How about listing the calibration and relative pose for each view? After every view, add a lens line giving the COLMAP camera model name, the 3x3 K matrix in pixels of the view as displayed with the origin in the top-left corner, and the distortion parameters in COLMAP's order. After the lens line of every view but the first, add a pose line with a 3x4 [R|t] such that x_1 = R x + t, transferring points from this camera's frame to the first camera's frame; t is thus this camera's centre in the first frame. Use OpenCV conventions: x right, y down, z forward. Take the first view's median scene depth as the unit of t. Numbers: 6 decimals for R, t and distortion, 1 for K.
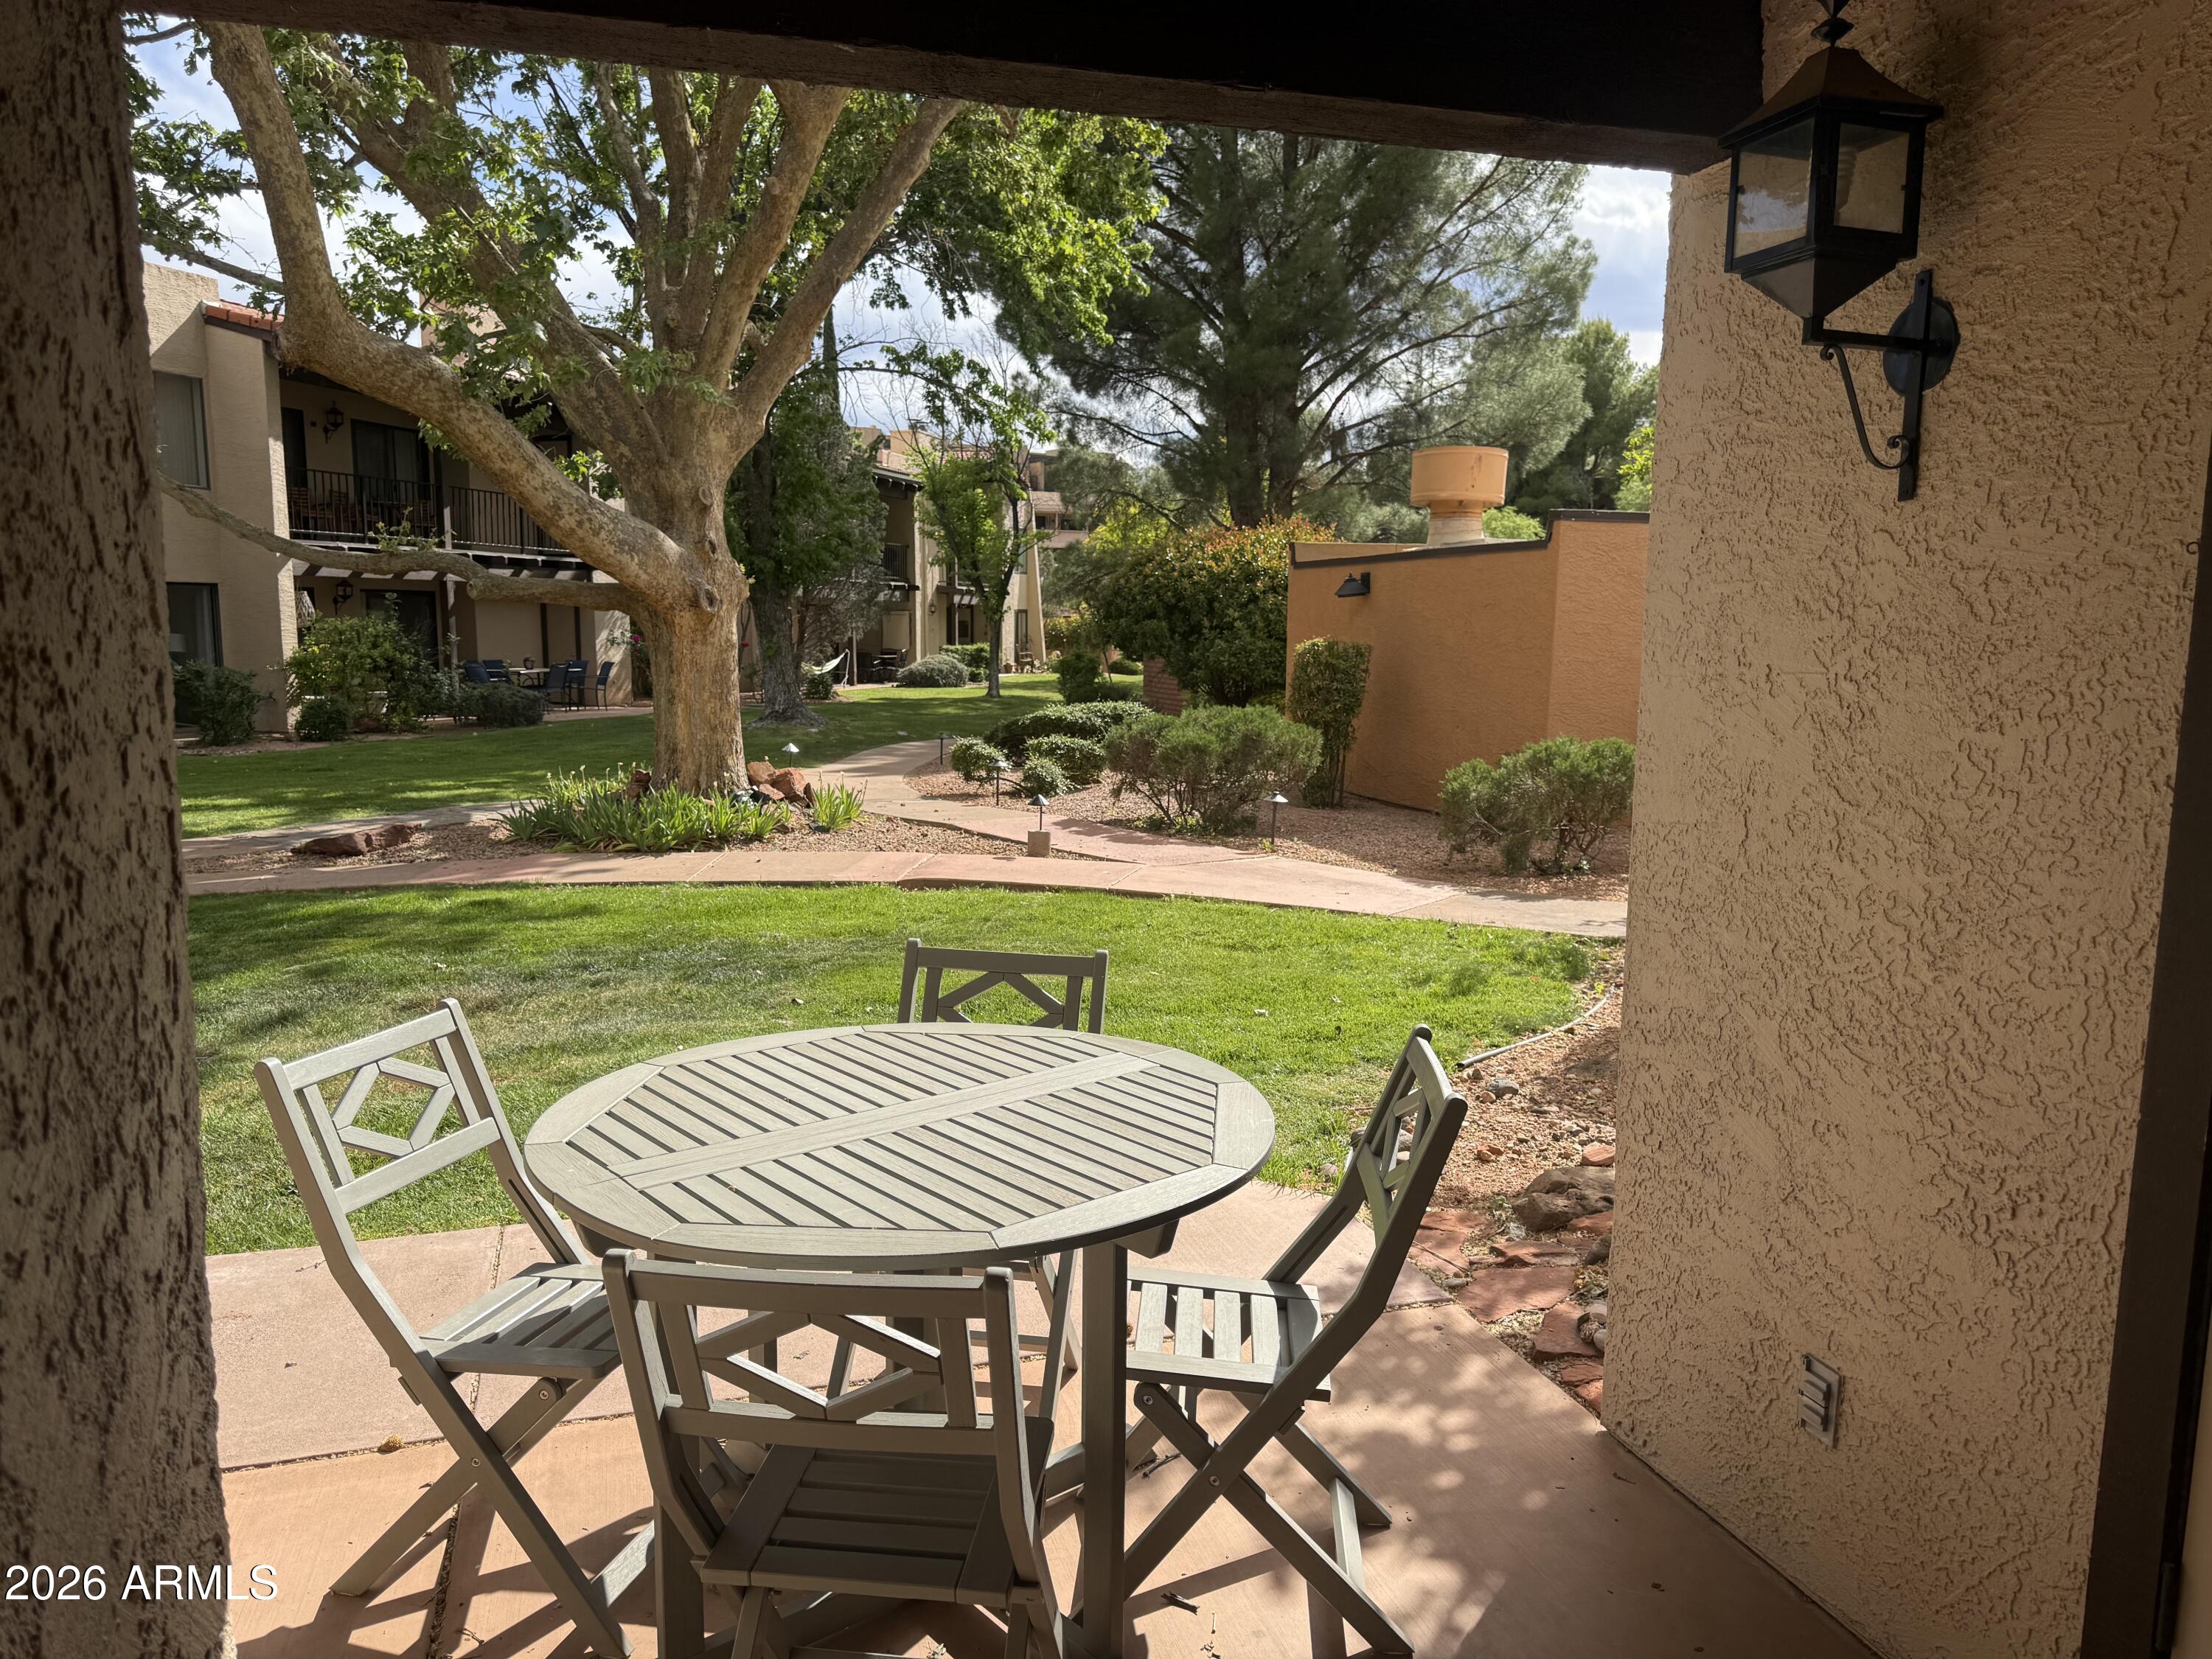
lens RADIAL K [[1511.3, 0, 1106.0], [0, 1511.3, 829.5], [0, 0, 1]] dist [0.006018, -0.002426]
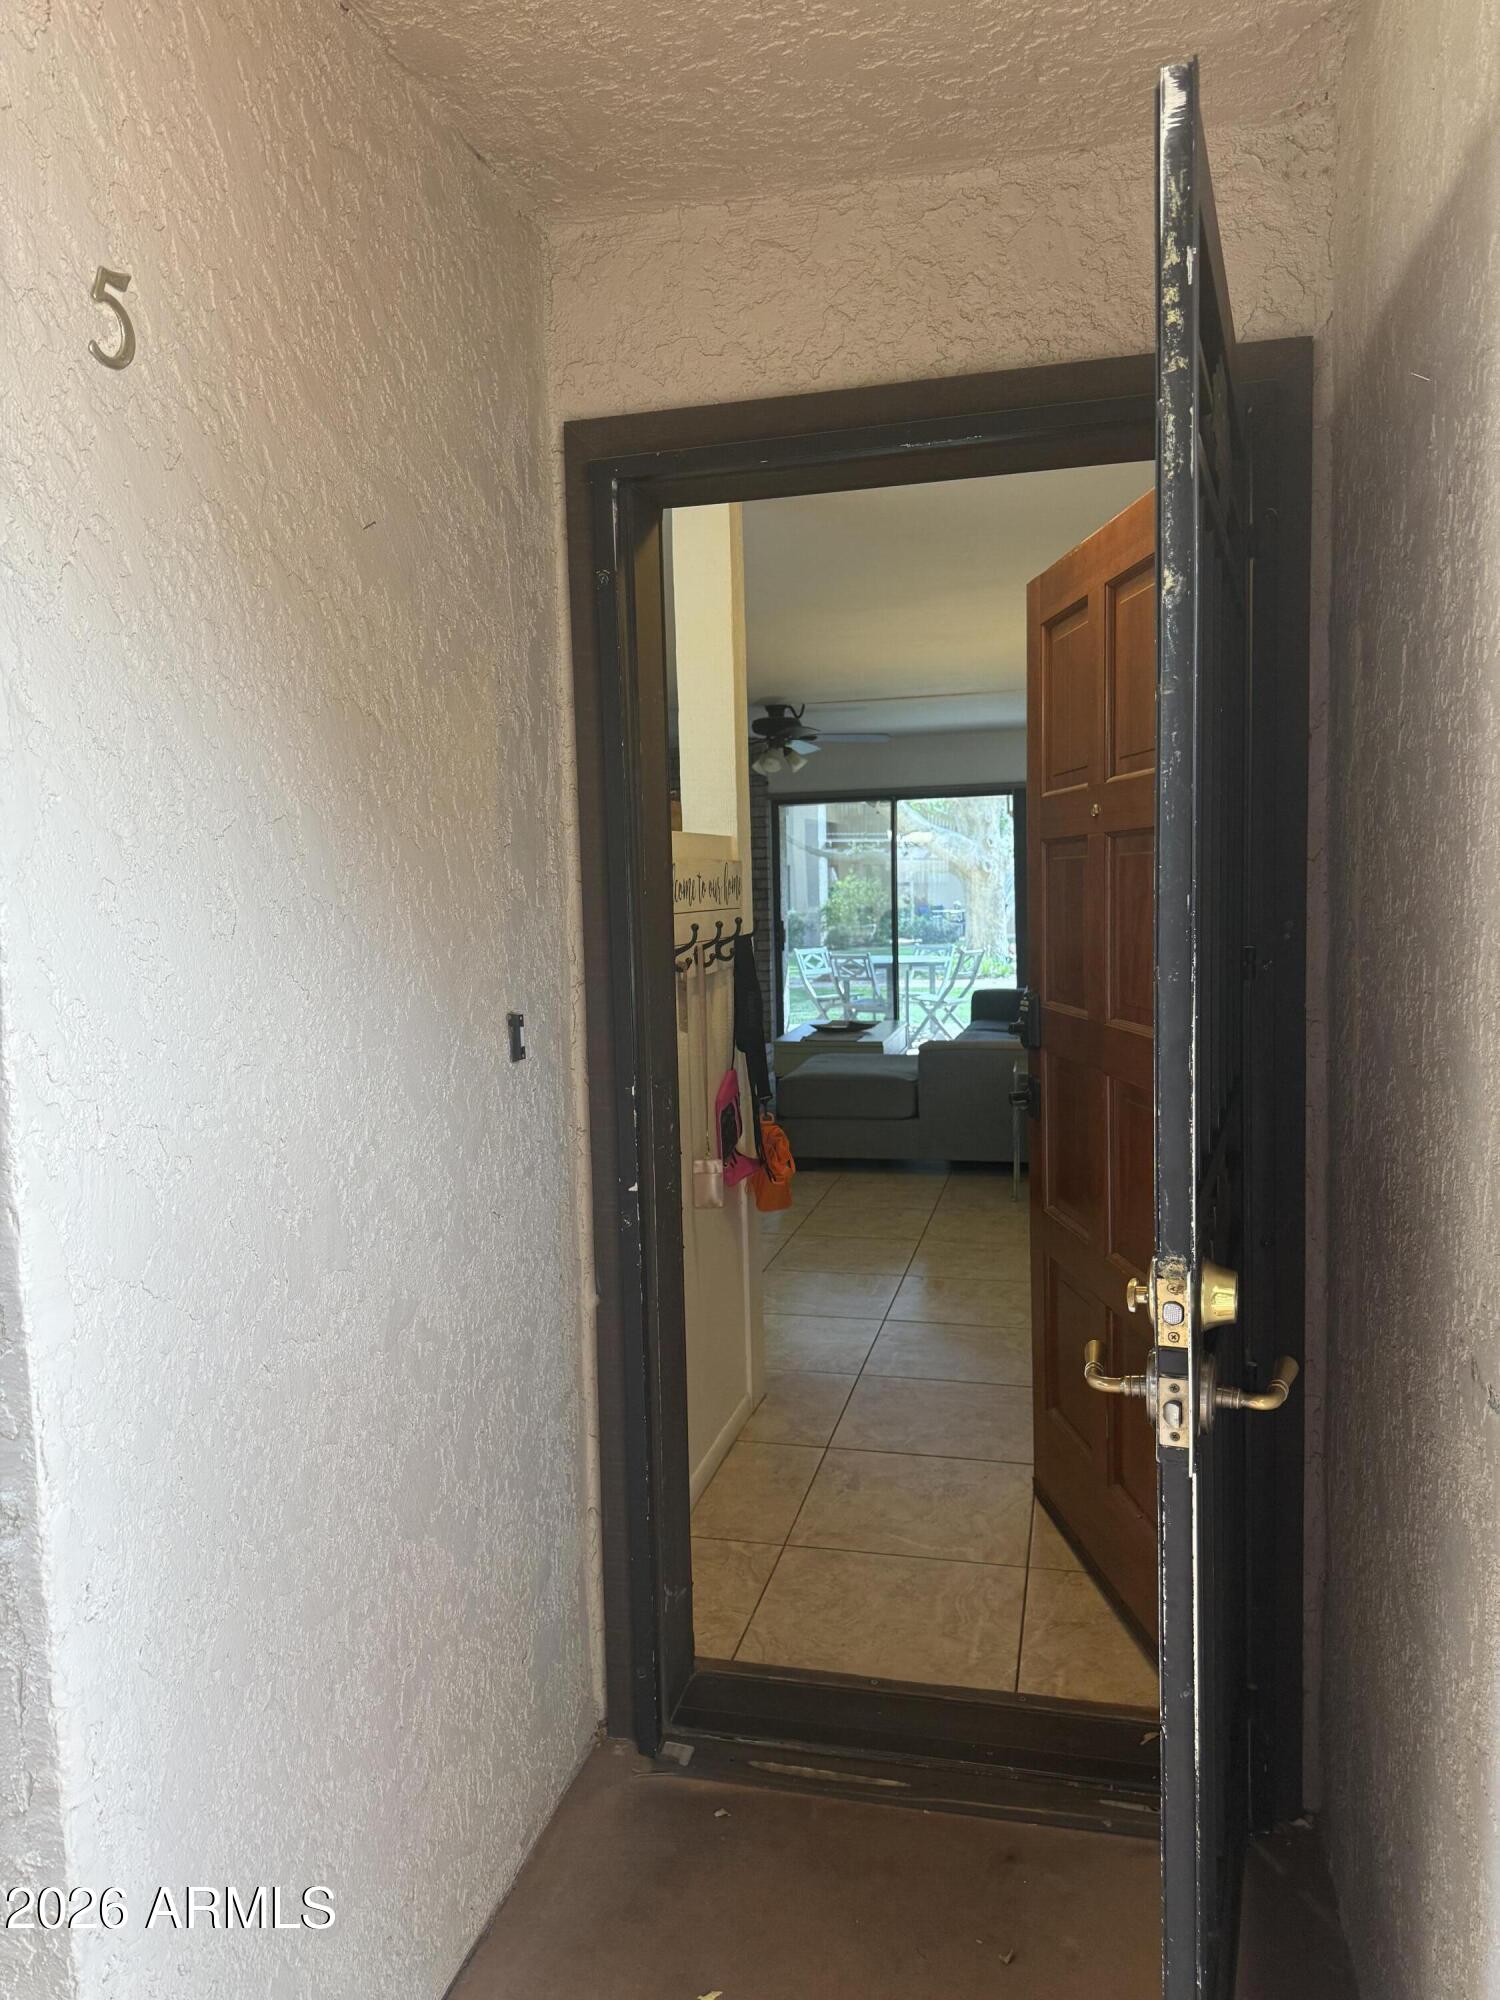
lens RADIAL K [[1366.5, 0, 750.0], [0, 1366.5, 1000.0], [0, 0, 1]] dist [0.006018, -0.002426]
pose [[0.850161, 0.010932, -0.526409, 0.462002], [-0.035326, 0.998716, -0.036313, 0.116691], [0.525336, 0.049468, 0.849456, -0.792578]]
